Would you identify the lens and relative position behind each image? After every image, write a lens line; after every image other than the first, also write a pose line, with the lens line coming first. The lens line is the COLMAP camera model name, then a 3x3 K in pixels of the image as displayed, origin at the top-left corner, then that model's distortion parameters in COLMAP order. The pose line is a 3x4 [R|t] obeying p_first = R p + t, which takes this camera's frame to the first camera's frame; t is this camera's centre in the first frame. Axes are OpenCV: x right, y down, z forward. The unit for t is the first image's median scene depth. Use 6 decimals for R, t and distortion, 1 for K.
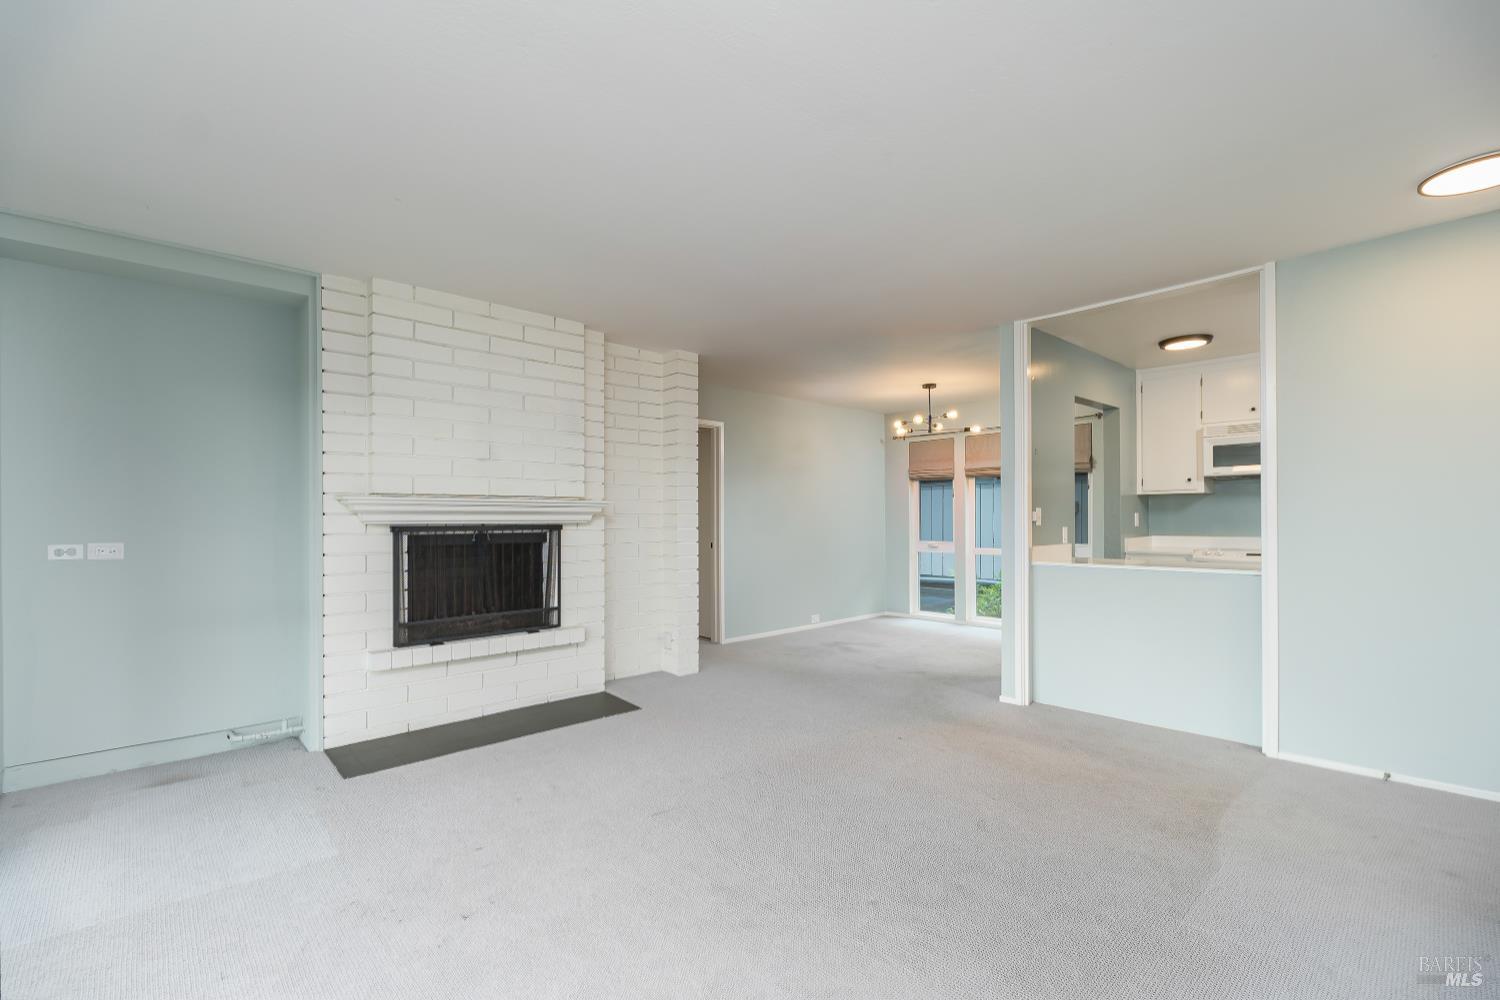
lens RADIAL K [[671.3, 0, 756.2], [0, 671.3, 524.6], [0, 0, 1]] dist [-0.011672, 0.000931]
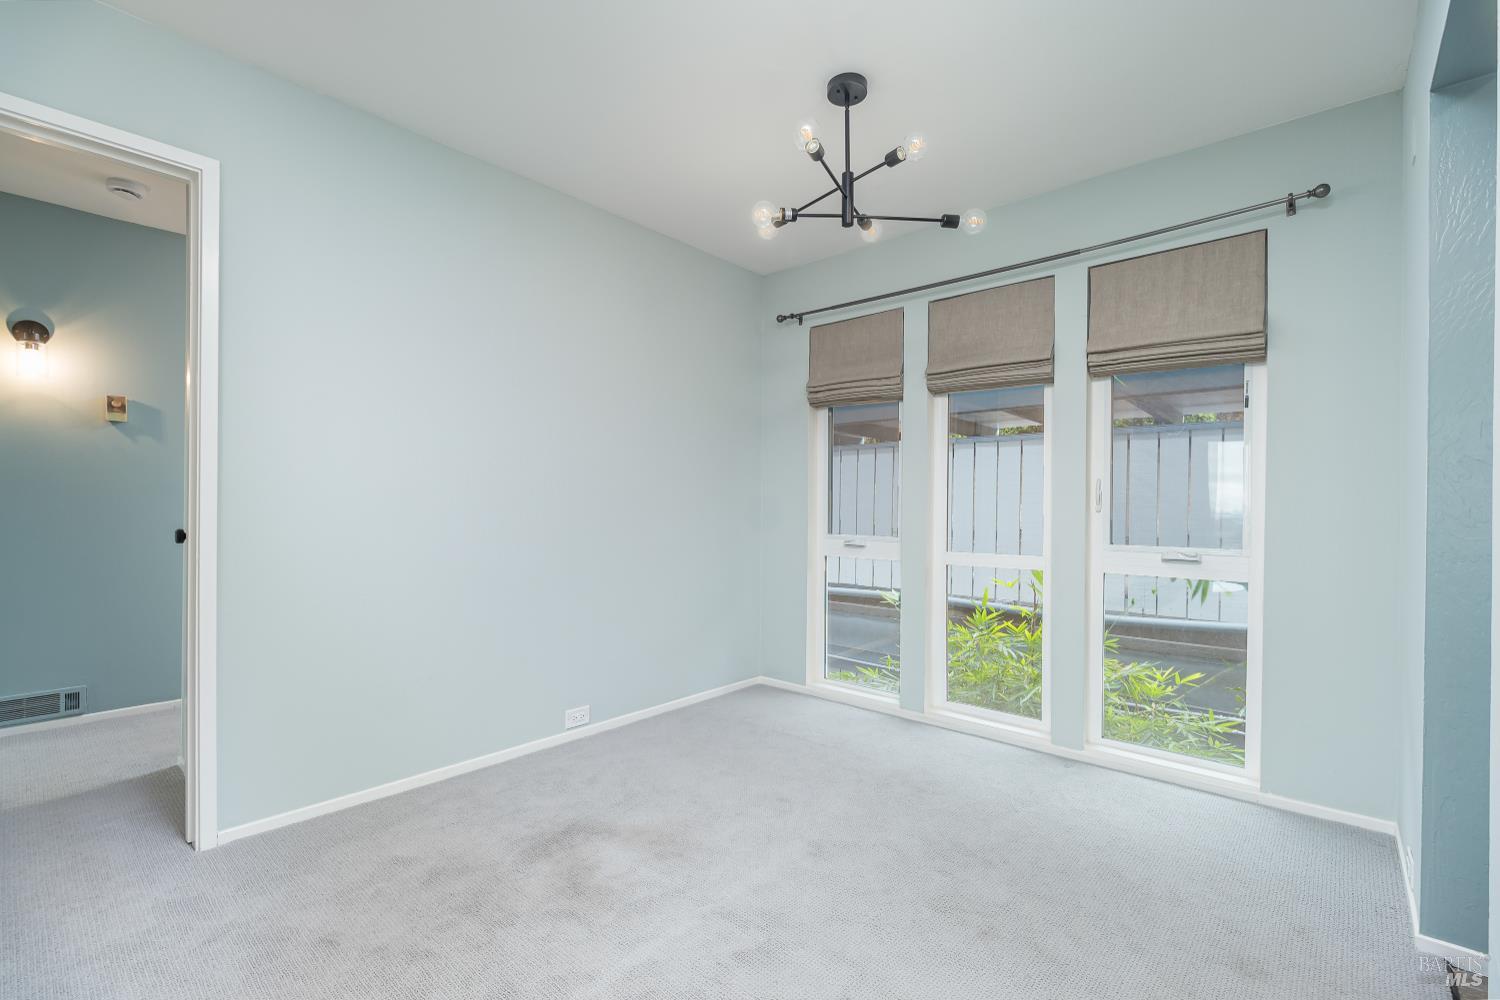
lens RADIAL K [[671.3, 0, 750.5], [0, 671.3, 506.4], [0, 0, 1]] dist [-0.011672, 0.000931]
pose [[0.995503, 0.015906, 0.093390, 0.152594], [-0.014591, 0.999785, -0.014747, 0.012995], [-0.093605, 0.013318, 0.995520, 0.562549]]
